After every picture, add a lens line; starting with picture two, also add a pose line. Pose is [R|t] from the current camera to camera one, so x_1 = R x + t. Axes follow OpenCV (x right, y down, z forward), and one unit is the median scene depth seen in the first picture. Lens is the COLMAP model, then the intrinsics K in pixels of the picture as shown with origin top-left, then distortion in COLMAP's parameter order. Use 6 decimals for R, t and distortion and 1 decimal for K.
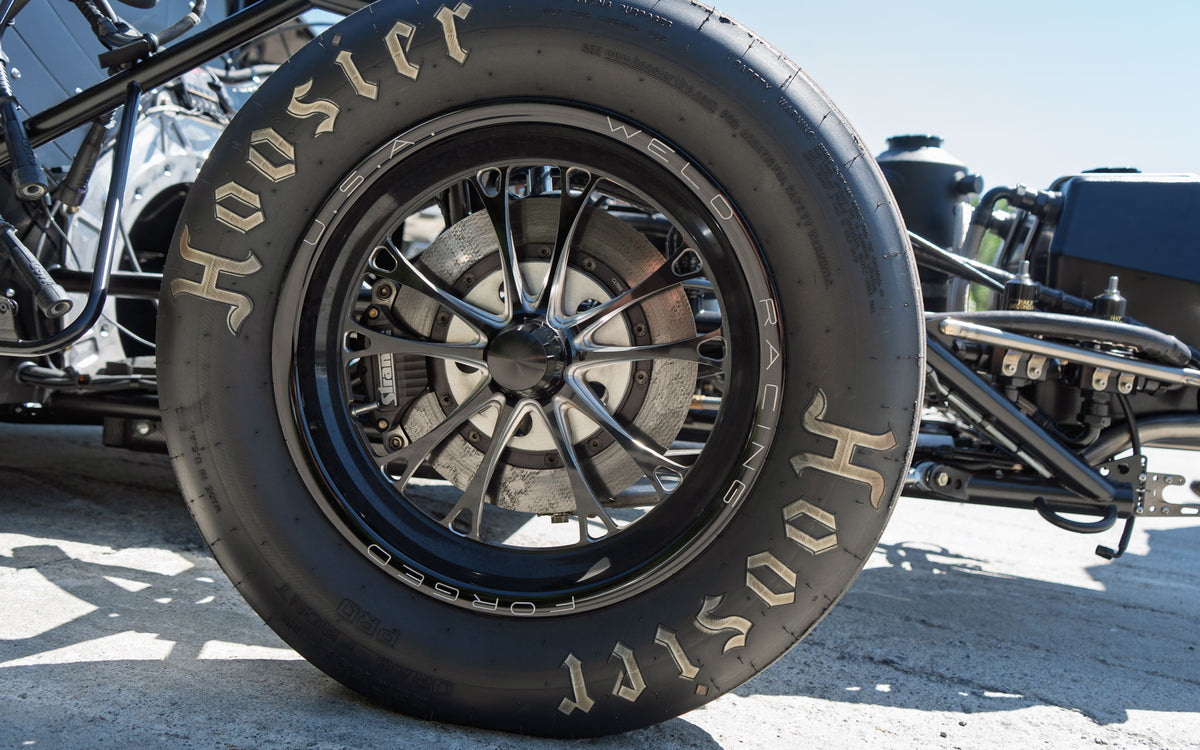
lens RADIAL K [[1002.2, 0, 586.3], [0, 1002.2, 362.5], [0, 0, 1]] dist [-0.001056, -0.002477]
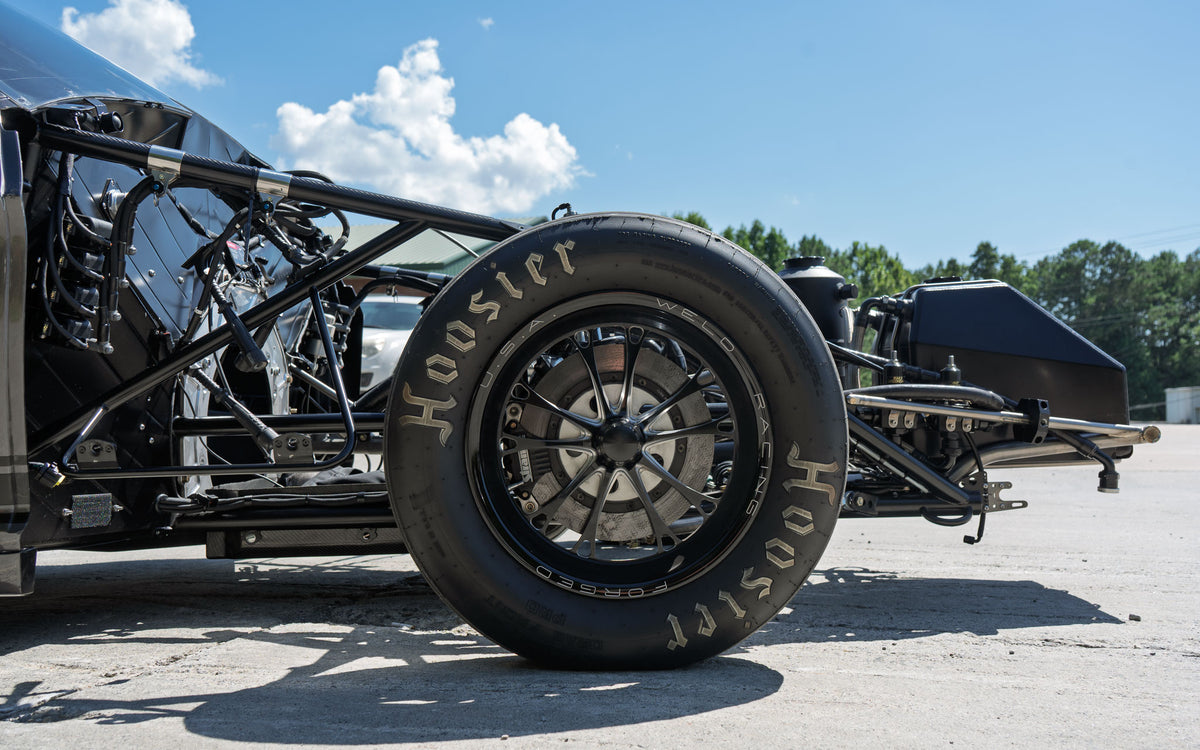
lens RADIAL K [[1236.0, 0, 585.2], [0, 1236.0, 362.6], [0, 0, 1]] dist [0.003434, 0.000051]
pose [[0.982361, -0.090290, 0.163753, -0.419624], [0.104346, 0.991370, -0.079358, 0.019779], [-0.155174, 0.095045, 0.983304, -0.975380]]
